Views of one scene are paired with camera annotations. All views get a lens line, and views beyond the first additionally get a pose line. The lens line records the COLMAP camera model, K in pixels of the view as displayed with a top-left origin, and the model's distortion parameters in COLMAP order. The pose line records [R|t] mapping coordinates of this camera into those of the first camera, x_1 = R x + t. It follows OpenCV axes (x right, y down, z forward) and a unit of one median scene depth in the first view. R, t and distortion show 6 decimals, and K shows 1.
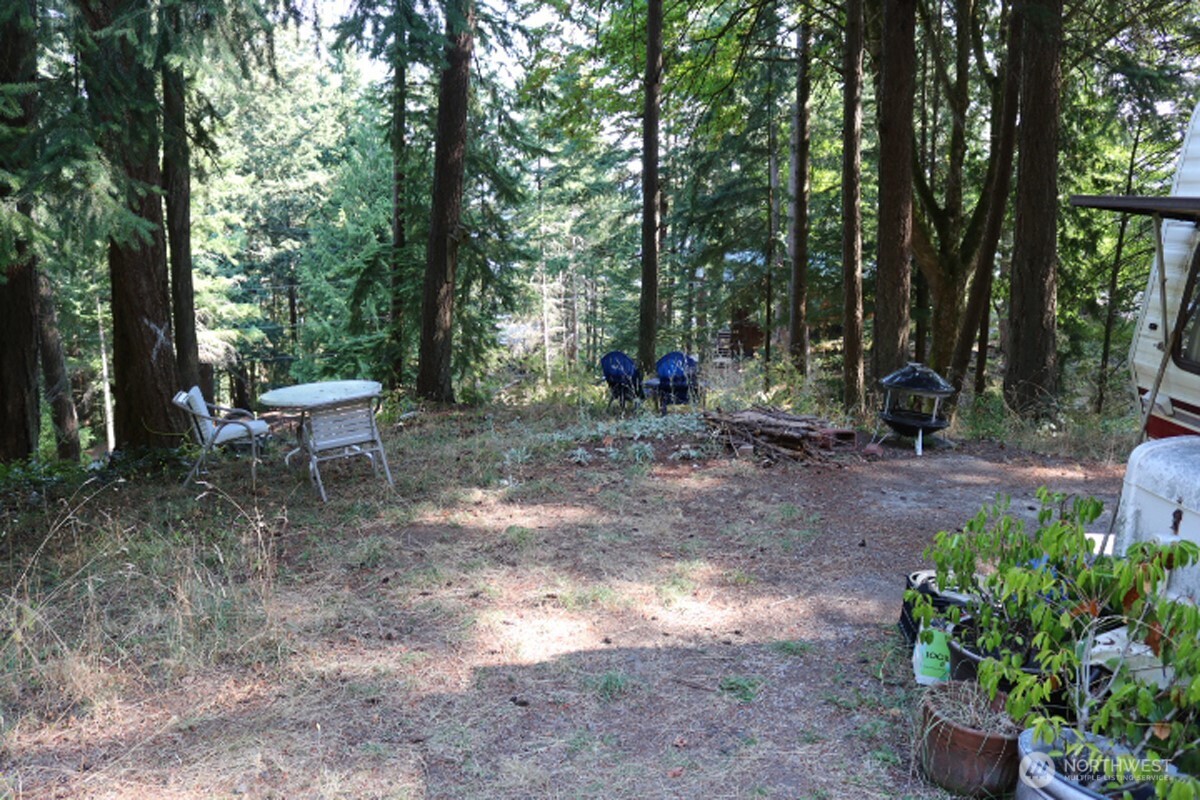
lens RADIAL K [[986.1, 0, 600.3], [0, 986.1, 400.9], [0, 0, 1]] dist [-0.146584, 0.102198]
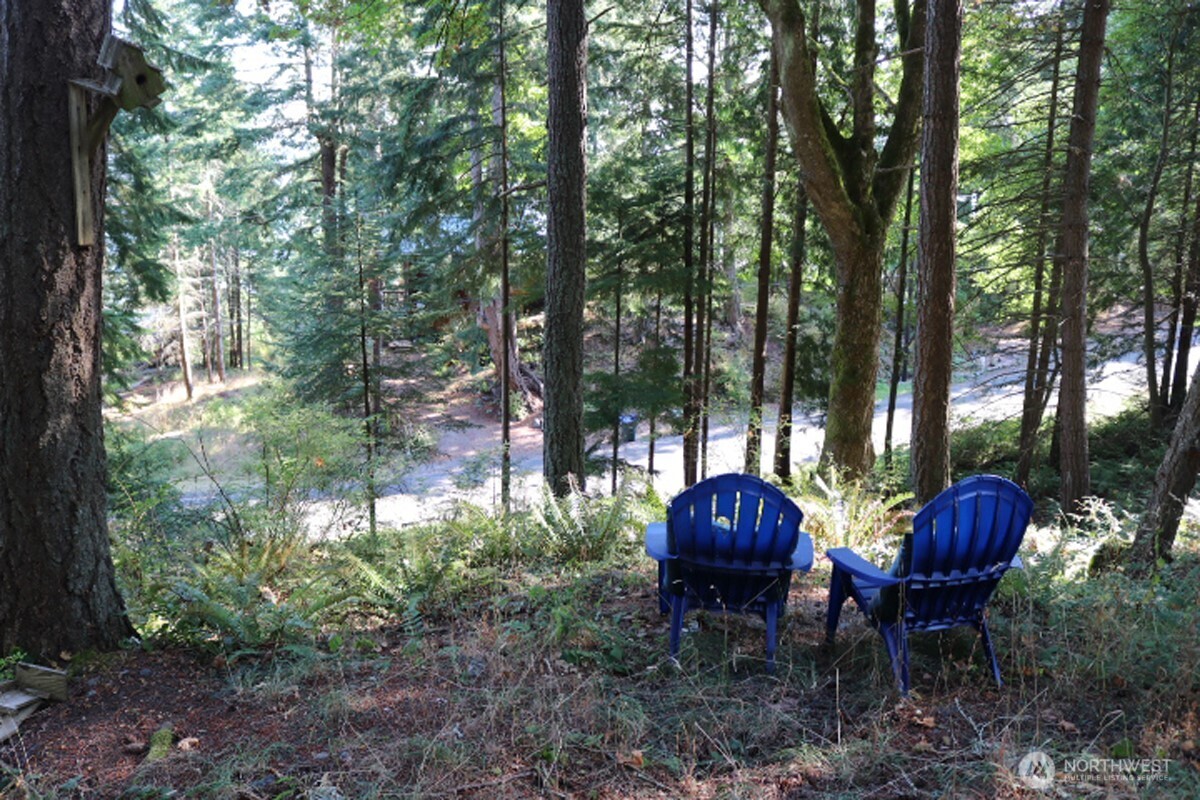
lens RADIAL K [[986.1, 0, 574.9], [0, 986.1, 407.4], [0, 0, 1]] dist [-0.146584, 0.102198]
pose [[0.939872, -0.065727, 0.335143, -0.025583], [0.053271, 0.997509, 0.046236, -0.018258], [-0.337347, -0.025603, 0.941032, 0.151762]]
